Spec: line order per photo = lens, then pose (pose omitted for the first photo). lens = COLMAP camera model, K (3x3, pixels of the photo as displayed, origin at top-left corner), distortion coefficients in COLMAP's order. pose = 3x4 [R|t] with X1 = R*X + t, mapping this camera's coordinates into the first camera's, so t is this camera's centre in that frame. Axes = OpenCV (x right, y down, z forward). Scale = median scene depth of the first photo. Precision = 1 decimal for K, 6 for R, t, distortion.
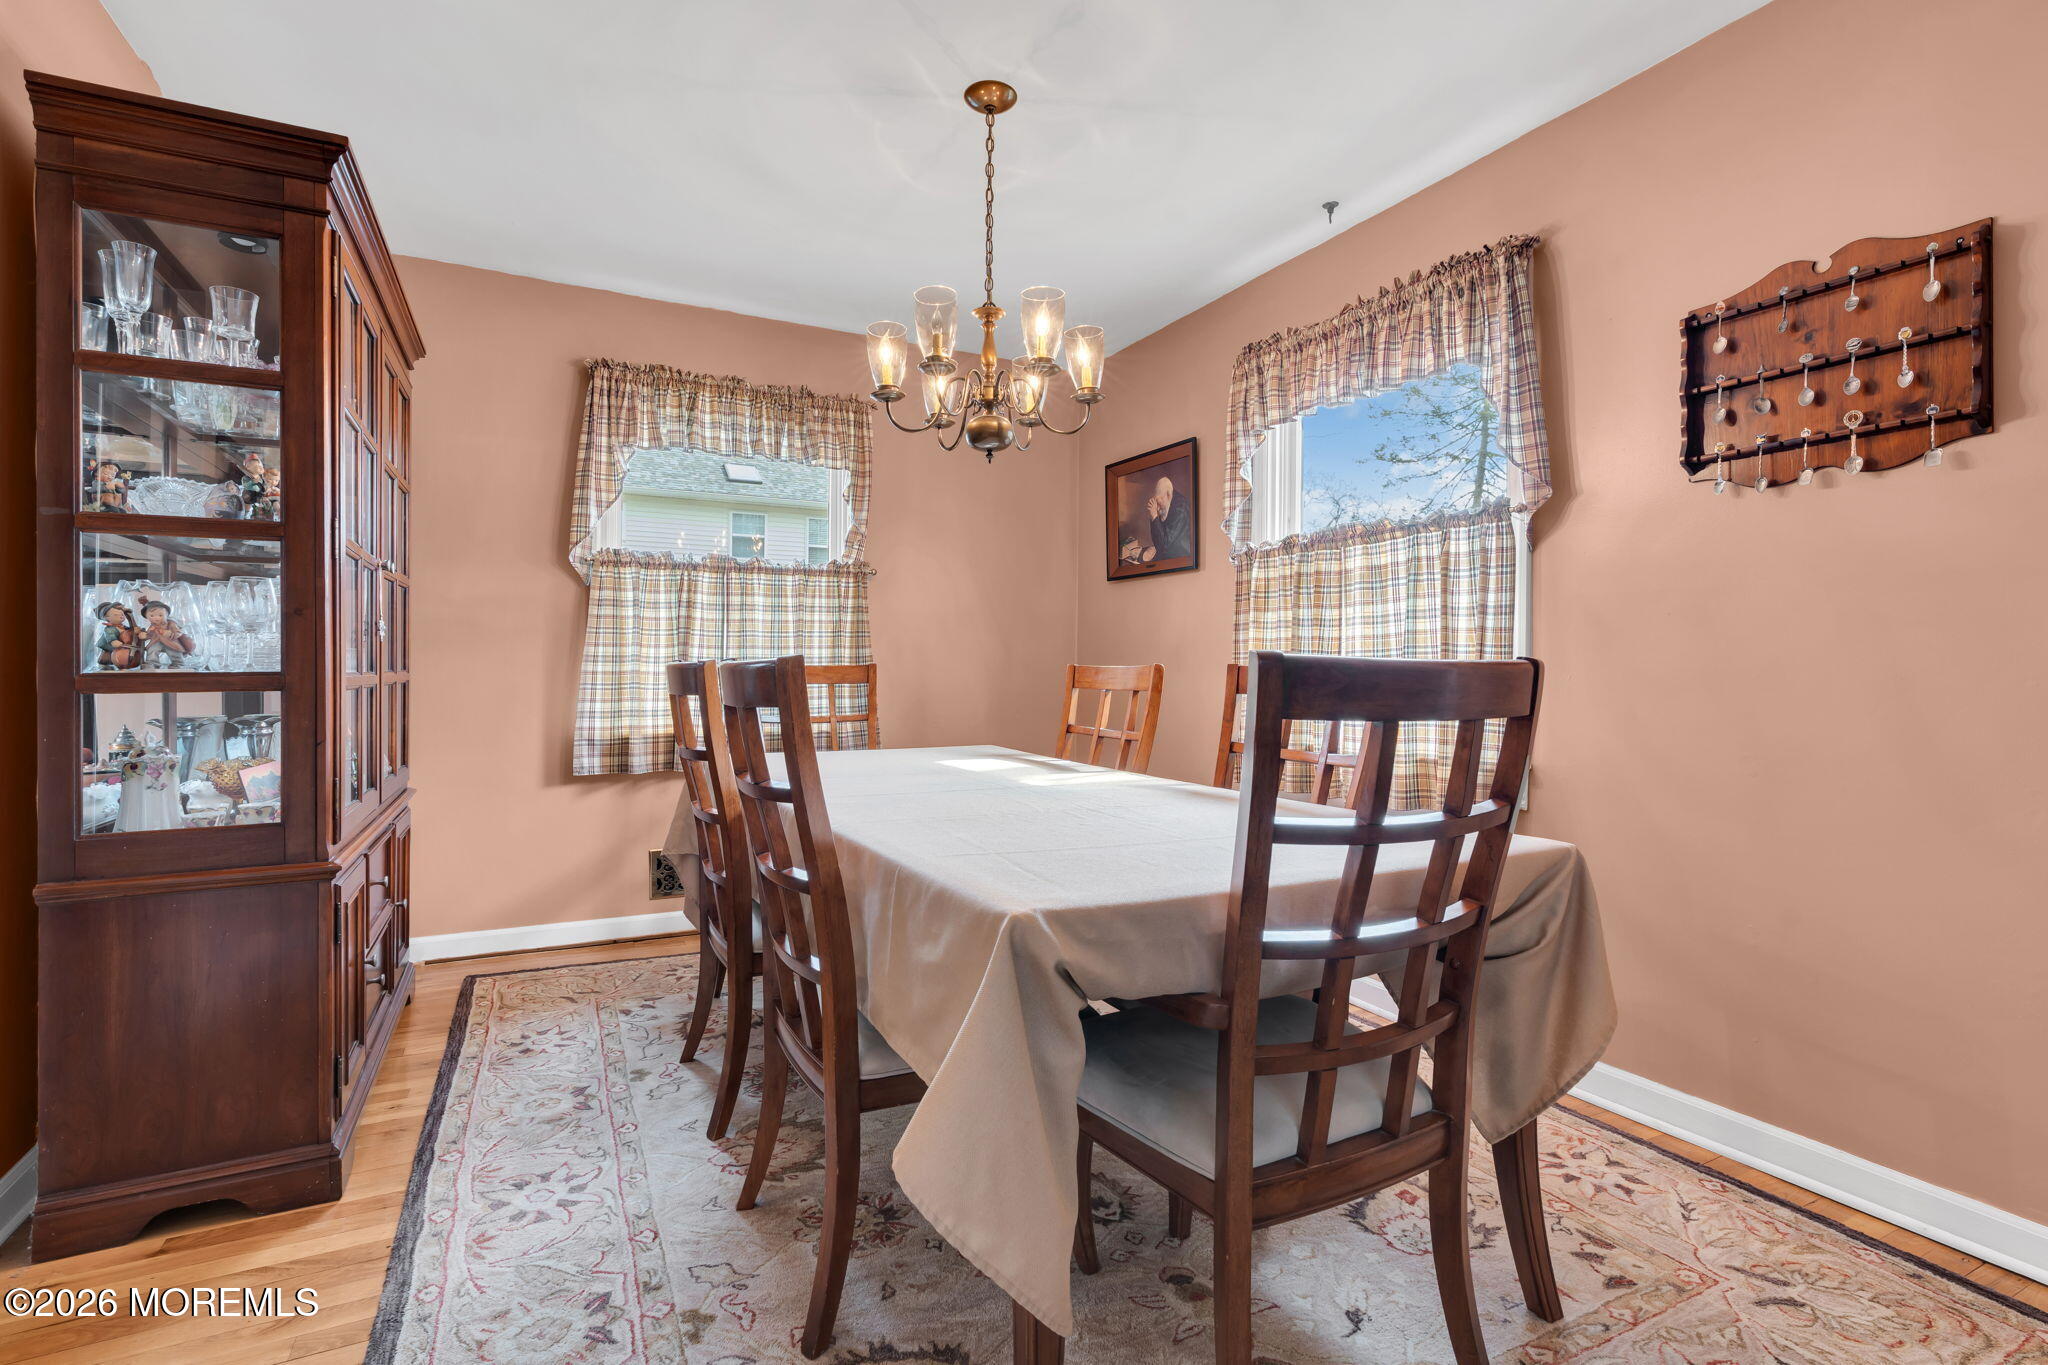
lens RADIAL K [[930.3, 0, 1019.5], [0, 930.3, 670.9], [0, 0, 1]] dist [-0.000577, 0.000502]
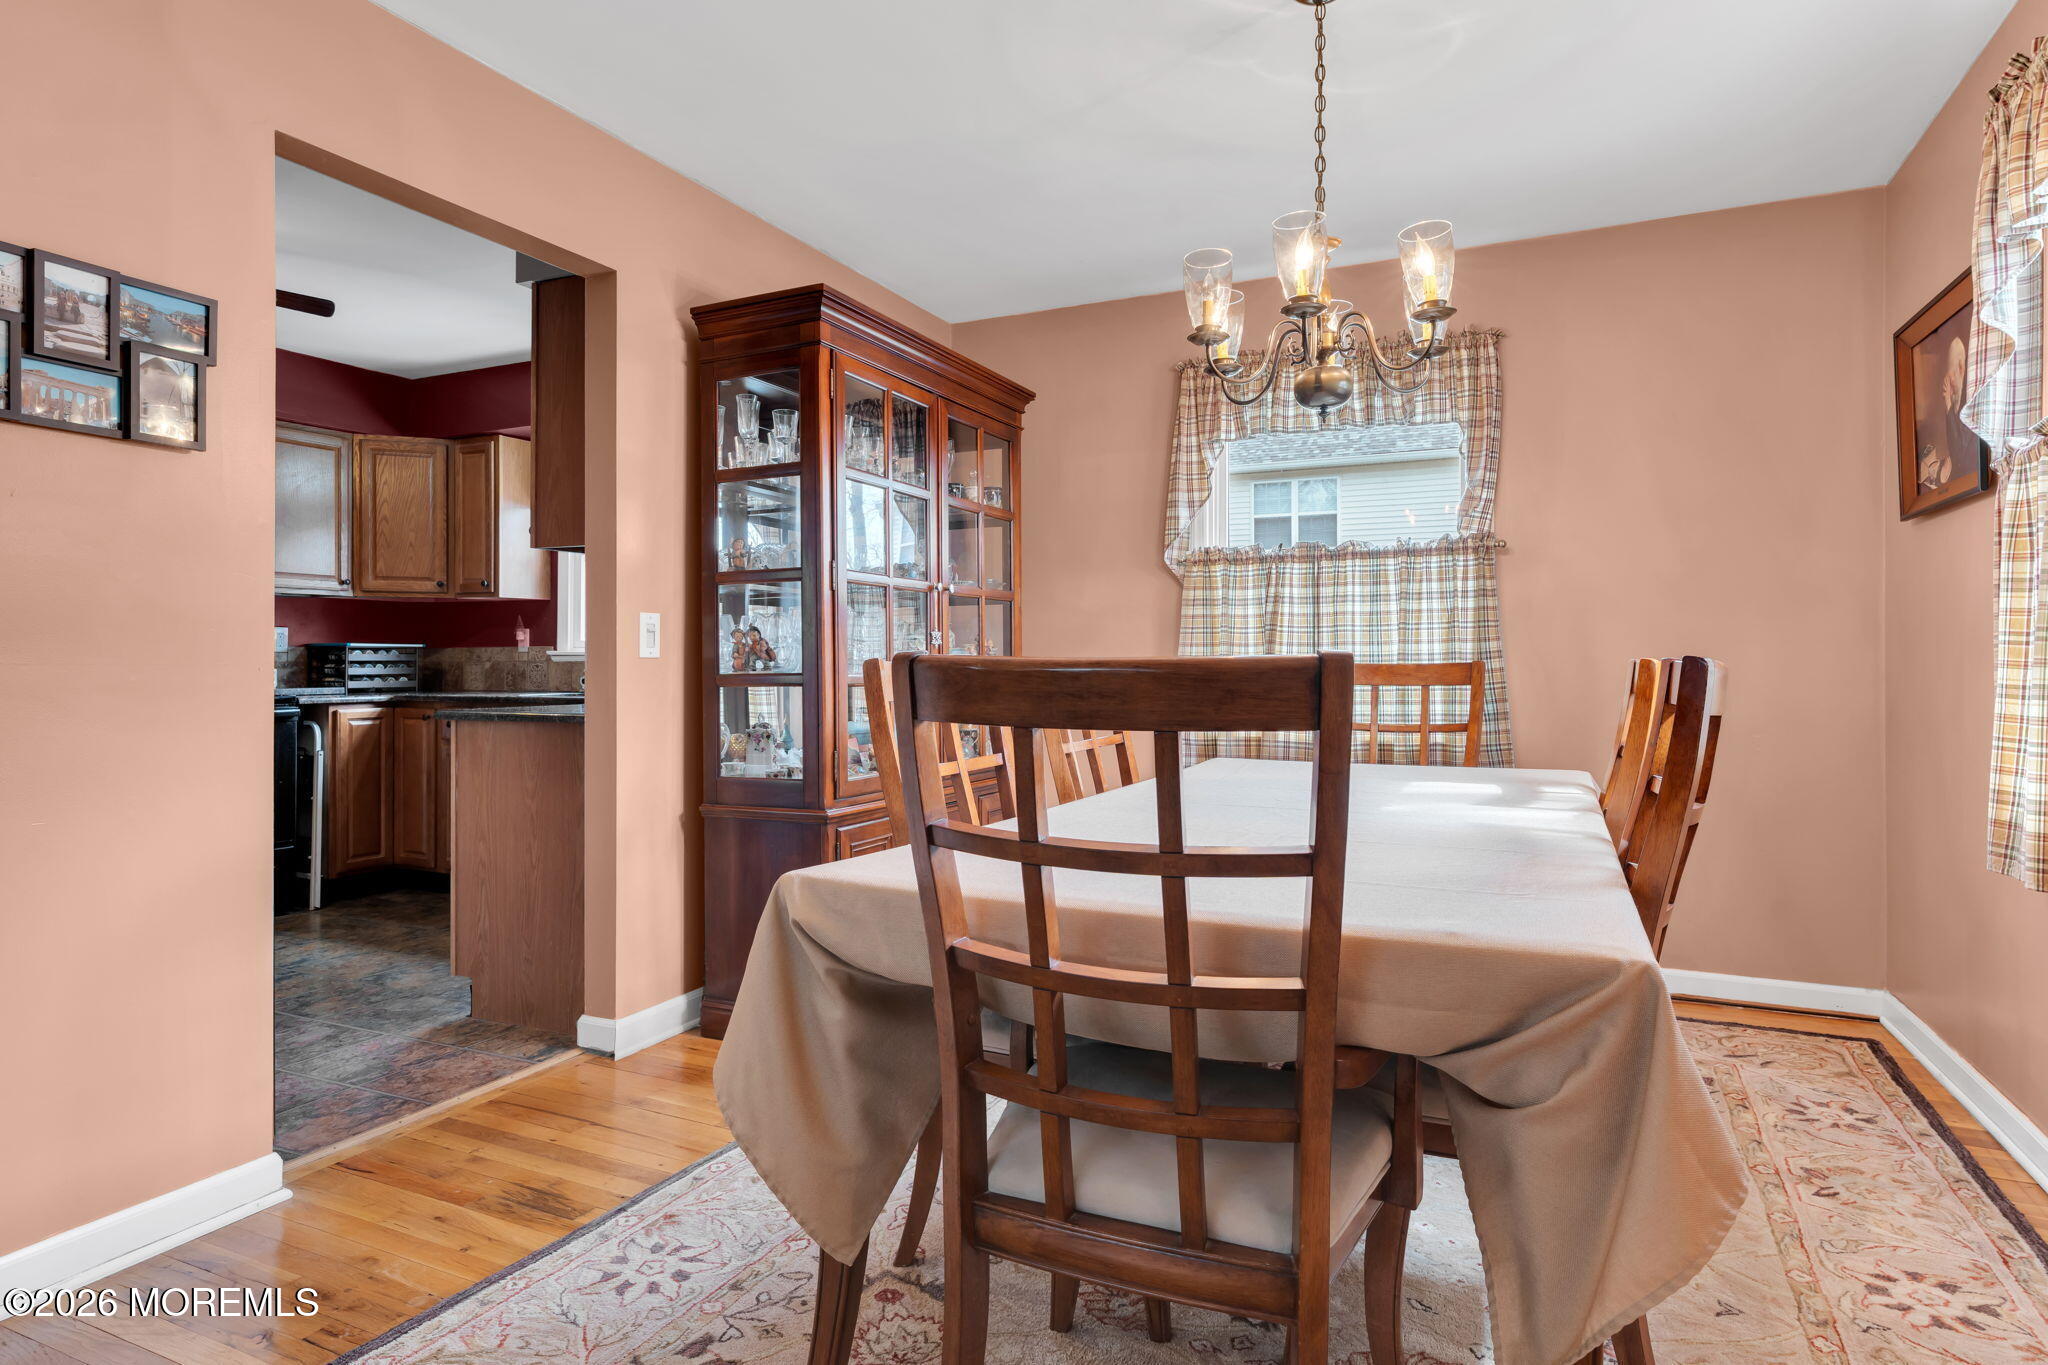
lens RADIAL K [[1128.3, 0, 1020.5], [0, 1128.3, 683.4], [0, 0, 1]] dist [-0.006225, -0.000083]
pose [[0.614127, 0.006150, -0.789183, 0.388303], [0.003349, 0.999940, 0.010399, 0.000179], [0.789200, -0.009029, 0.614069, 0.104153]]
